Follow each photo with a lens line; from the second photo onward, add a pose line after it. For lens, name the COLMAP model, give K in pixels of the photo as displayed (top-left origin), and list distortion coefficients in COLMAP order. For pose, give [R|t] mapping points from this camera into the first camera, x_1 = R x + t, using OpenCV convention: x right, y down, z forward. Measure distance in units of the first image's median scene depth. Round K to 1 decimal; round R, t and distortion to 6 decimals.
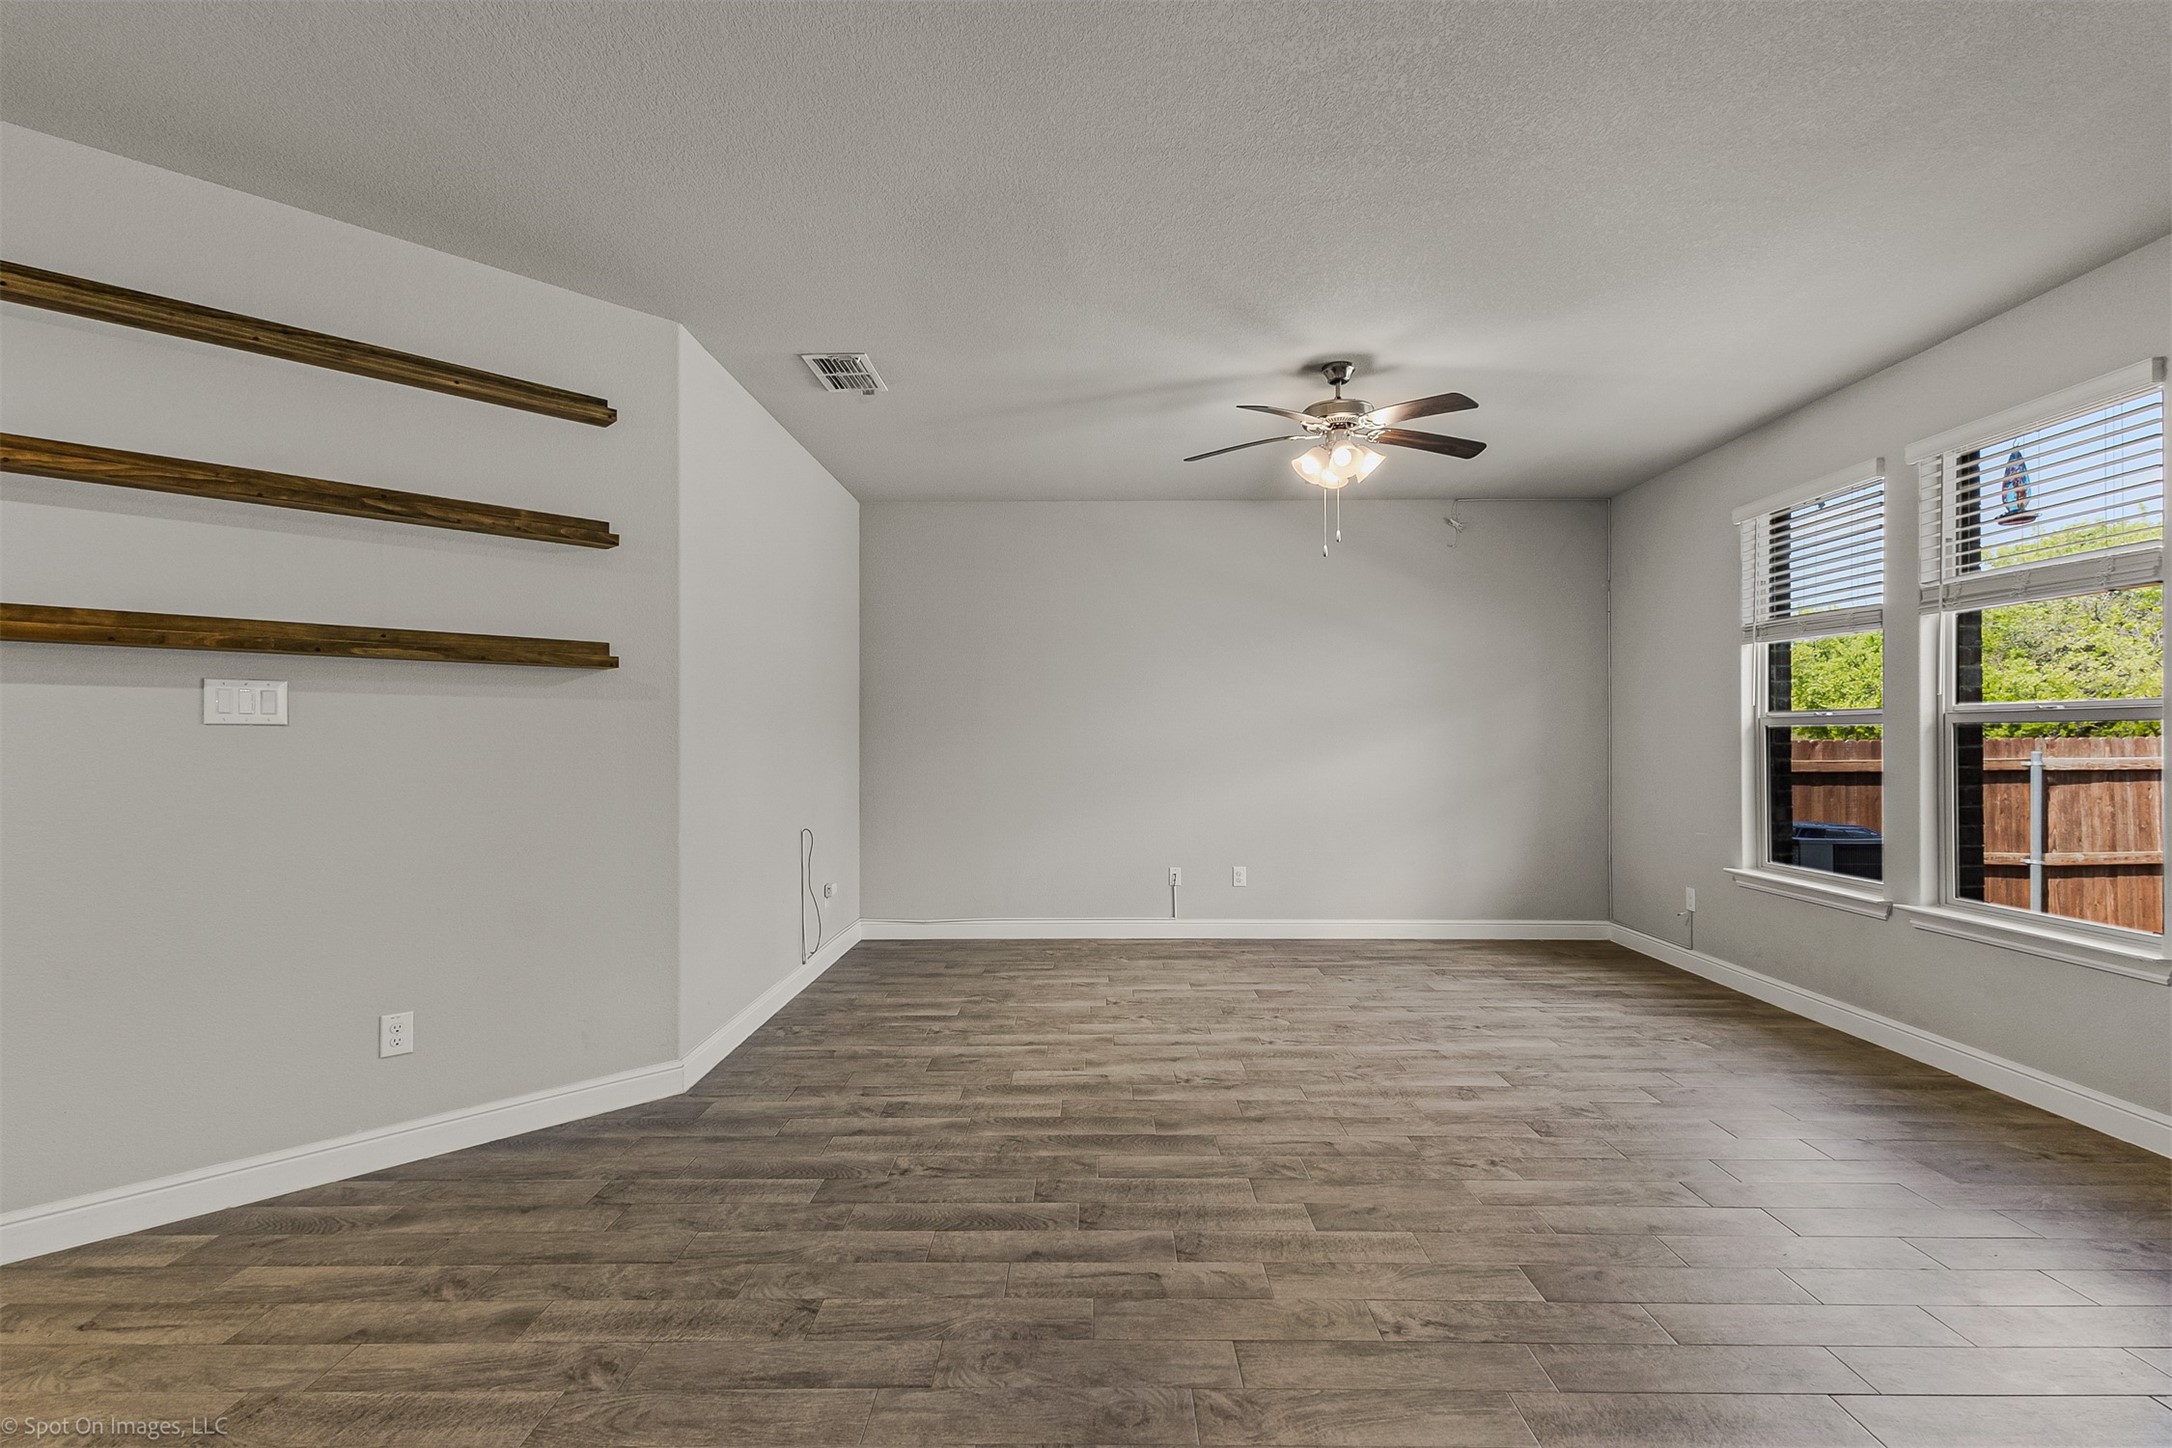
lens RADIAL K [[1010.0, 0, 1081.7], [0, 1010.0, 743.0], [0, 0, 1]] dist [0.022876, -0.002640]
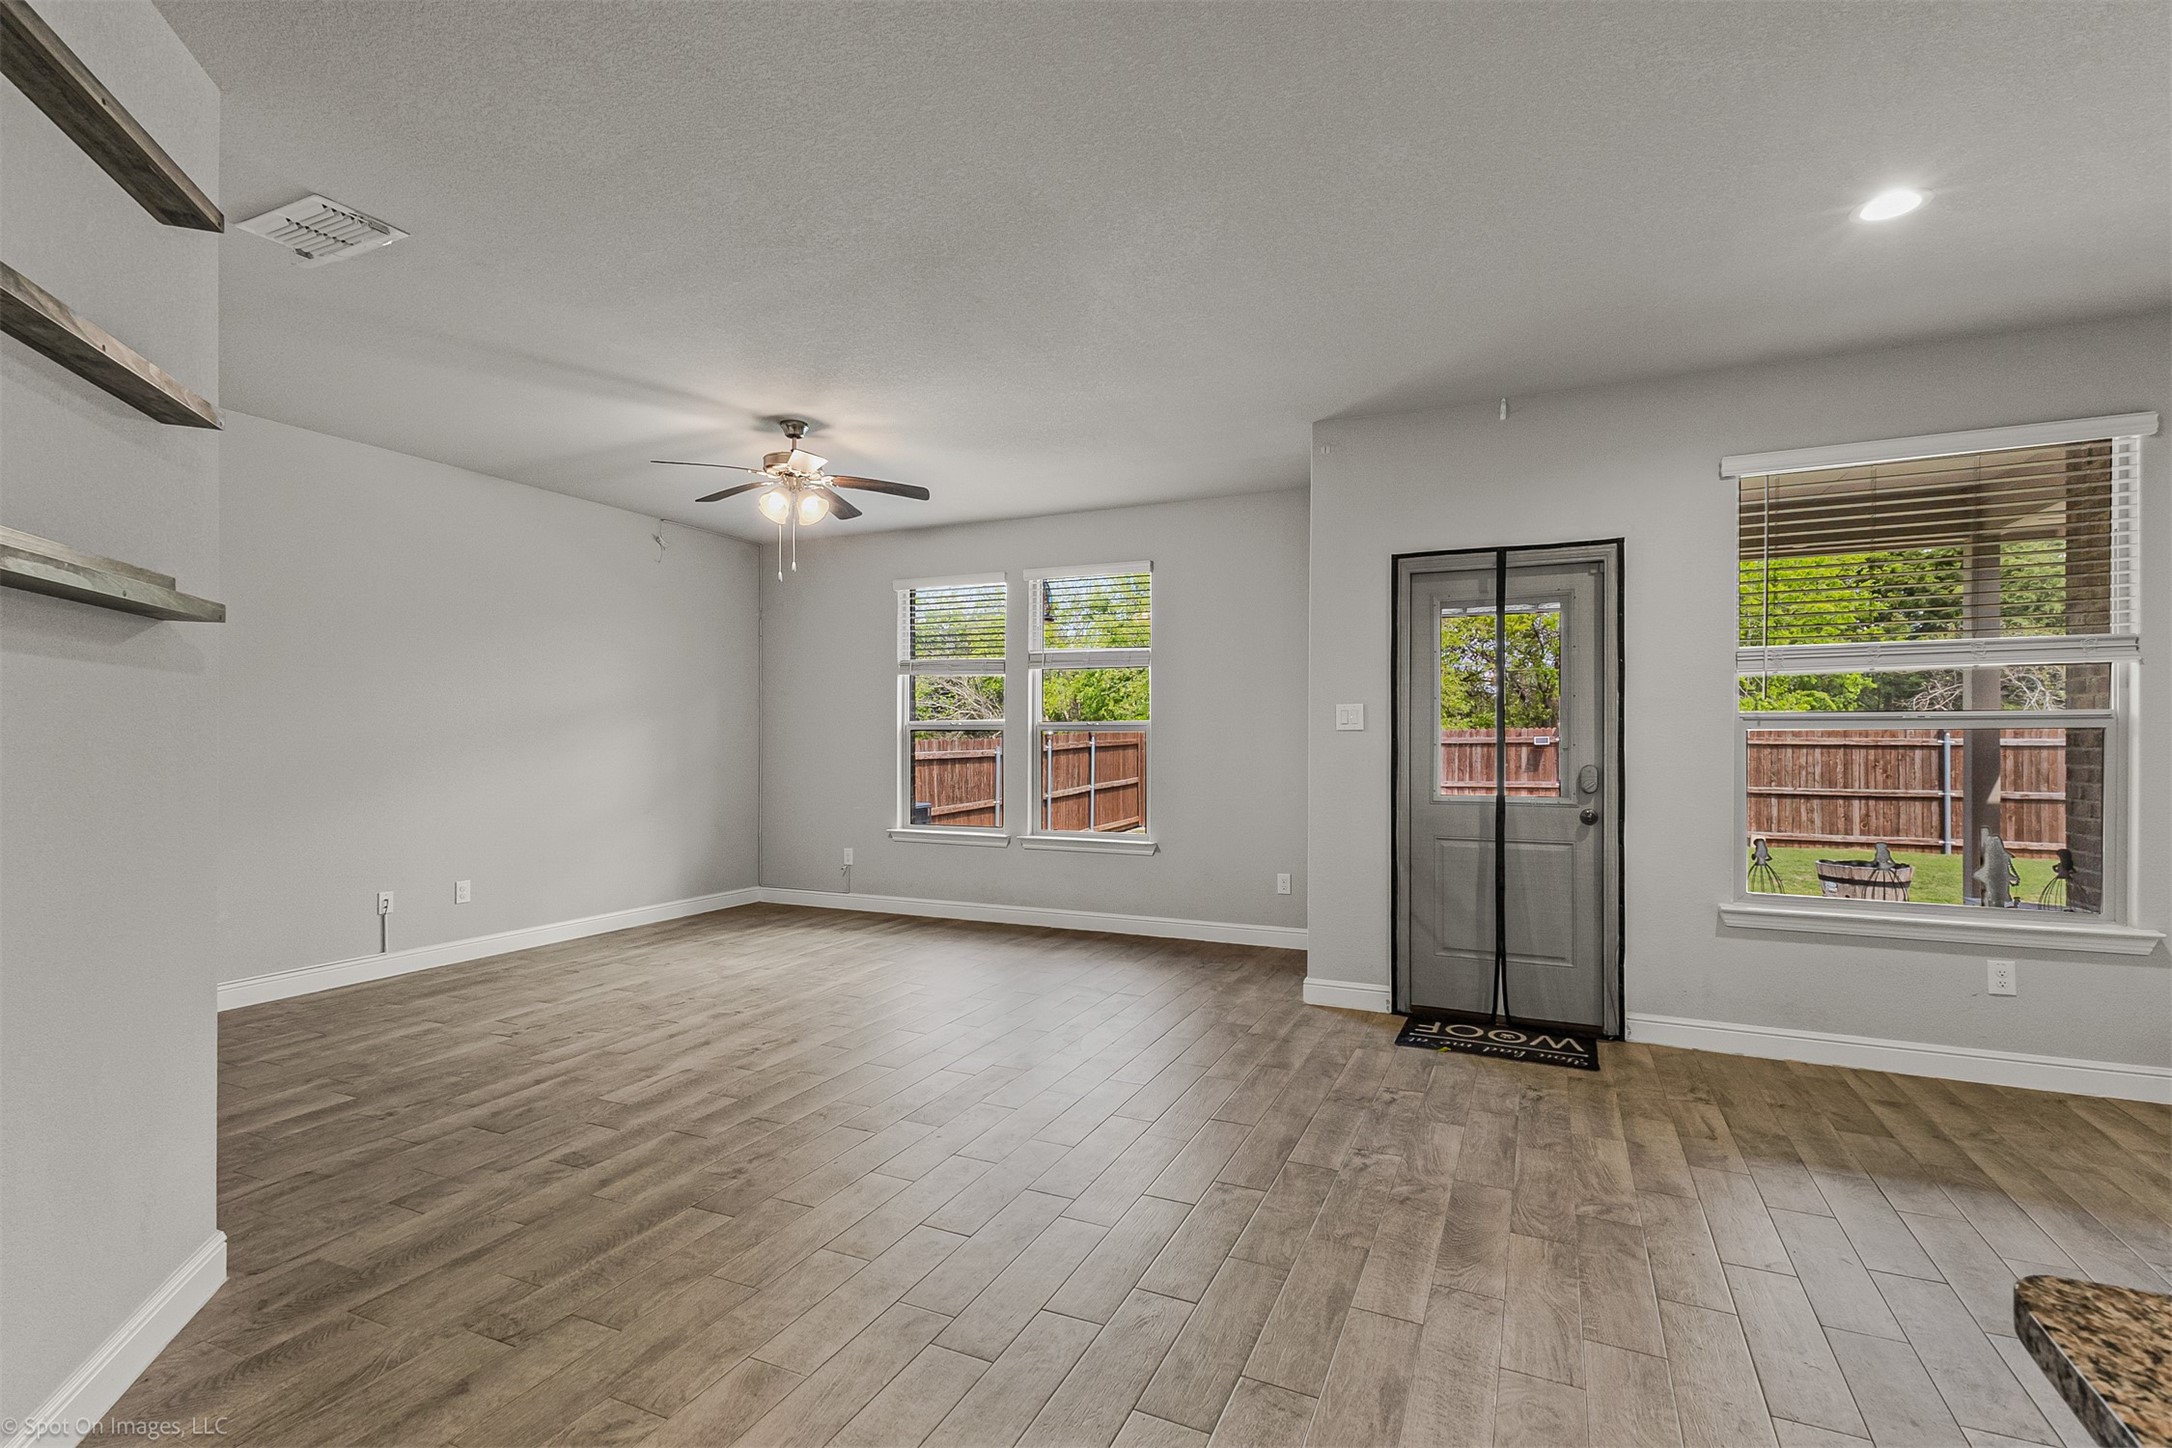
lens RADIAL K [[1010.0, 0, 1095.1], [0, 1010.0, 739.9], [0, 0, 1]] dist [0.022876, -0.002640]
pose [[0.401485, 0.002216, 0.915863, -0.699388], [0.000094, 0.999997, -0.002461, 0.000562], [-0.915866, 0.001074, 0.401484, 0.203856]]
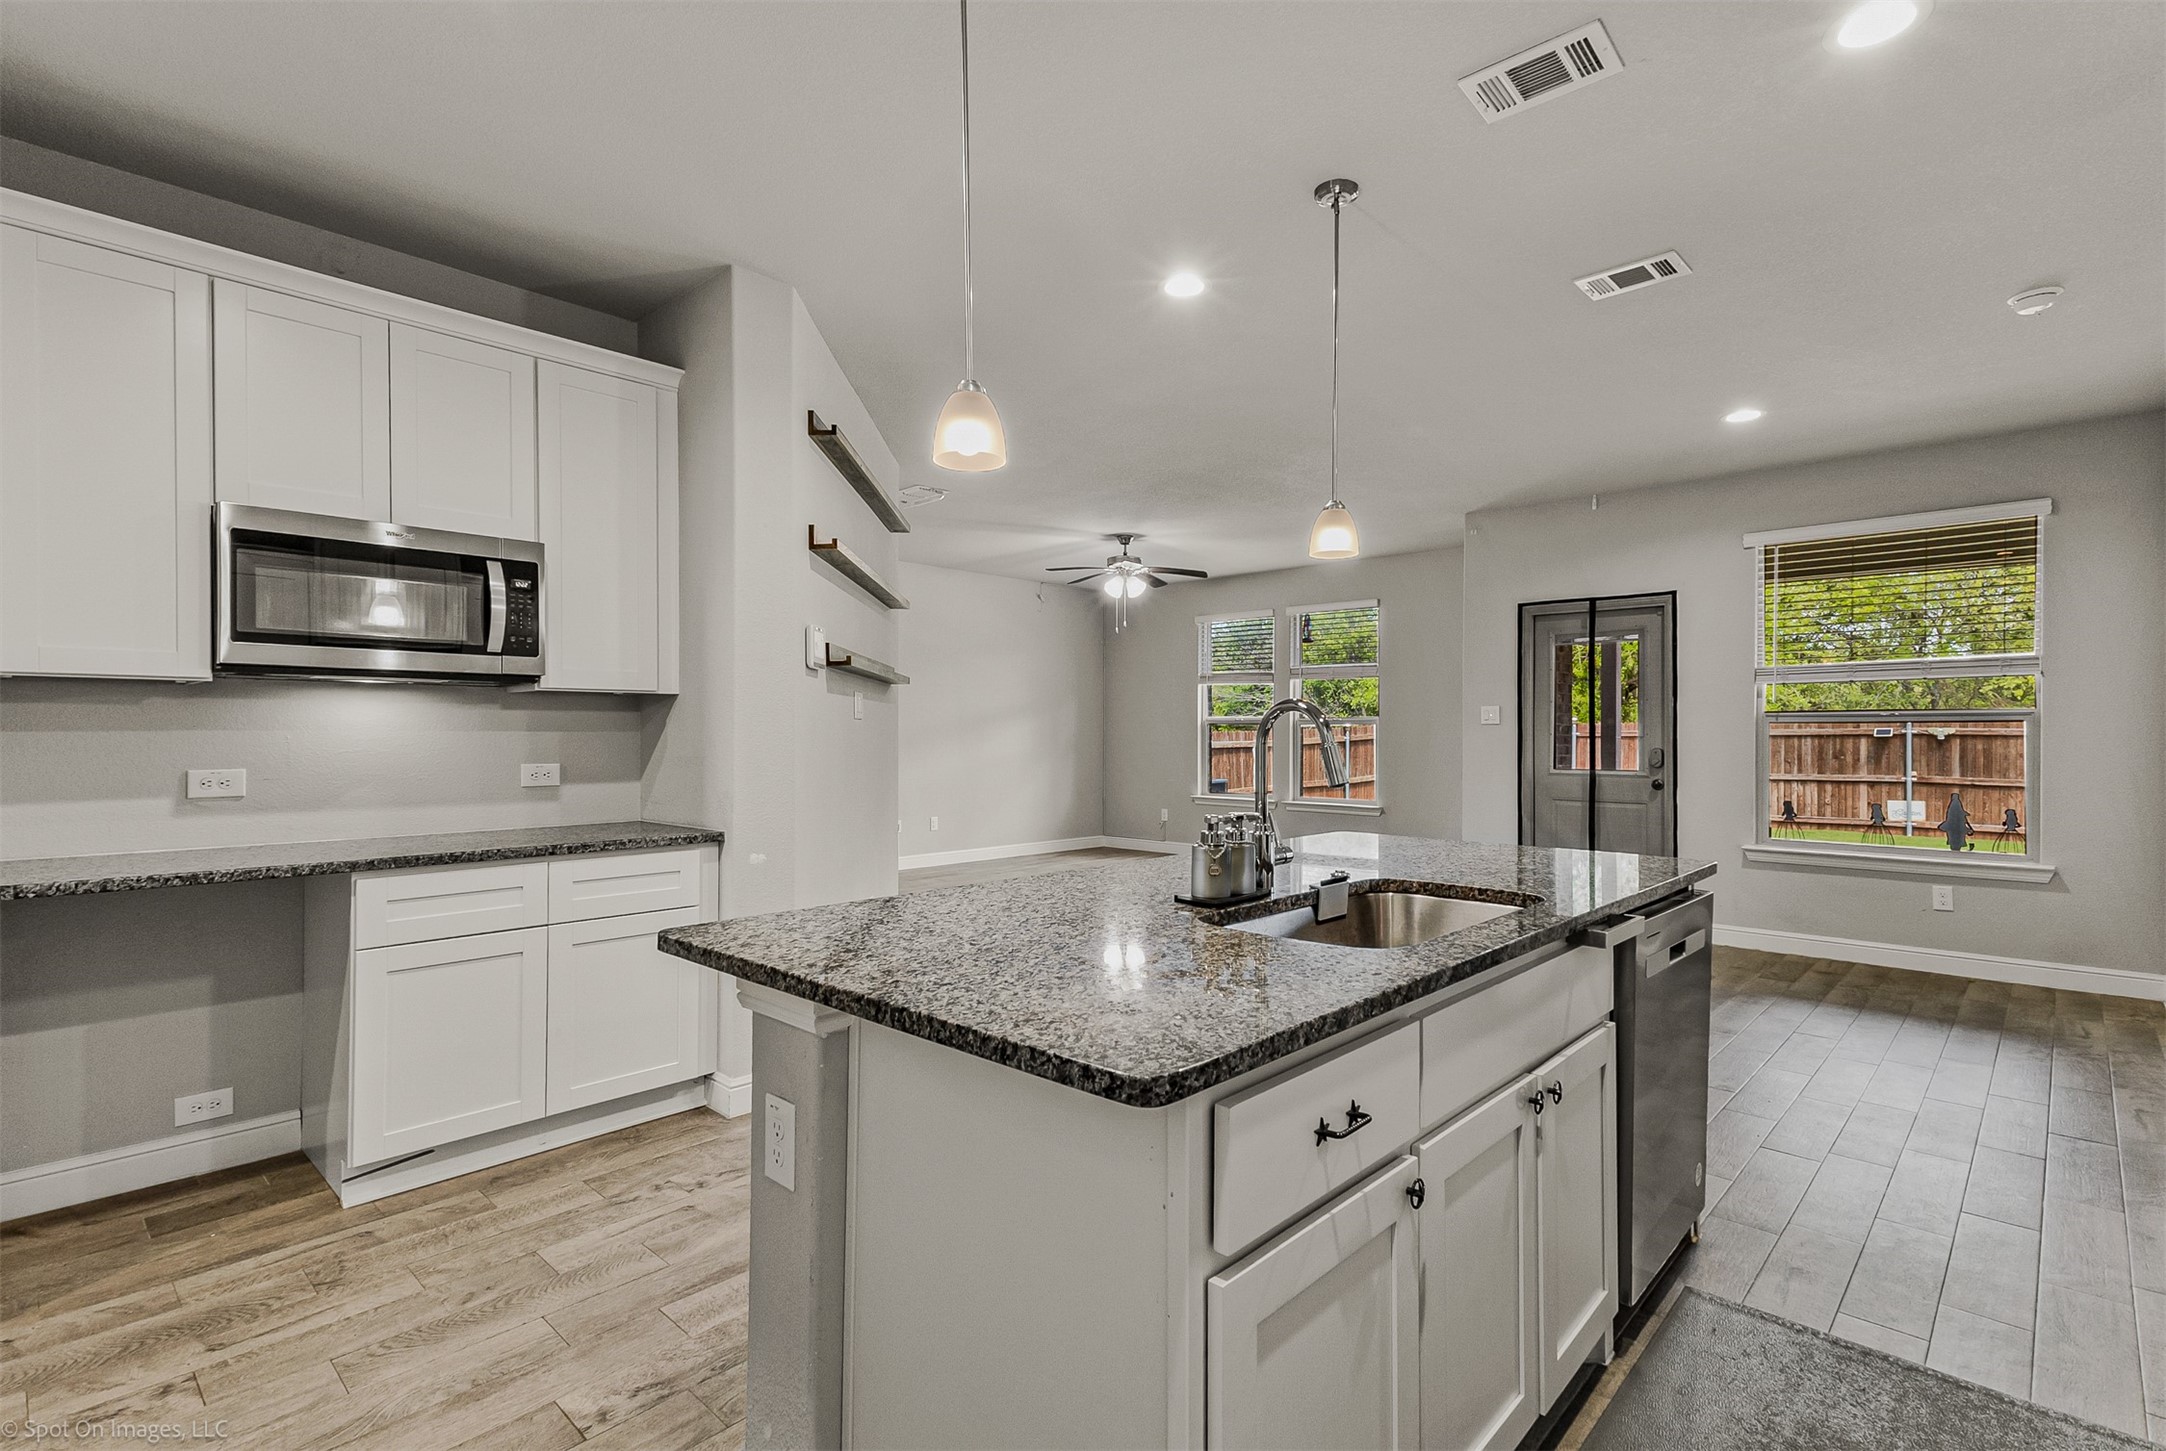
lens RADIAL K [[1007.2, 0, 1095.9], [0, 1007.2, 730.1], [0, 0, 1]] dist [0.022876, -0.002640]
pose [[0.674127, 0.003657, 0.738606, -1.205723], [-0.000018, 0.999988, -0.004935, 0.004528], [-0.738615, 0.003313, 0.674119, -0.246161]]
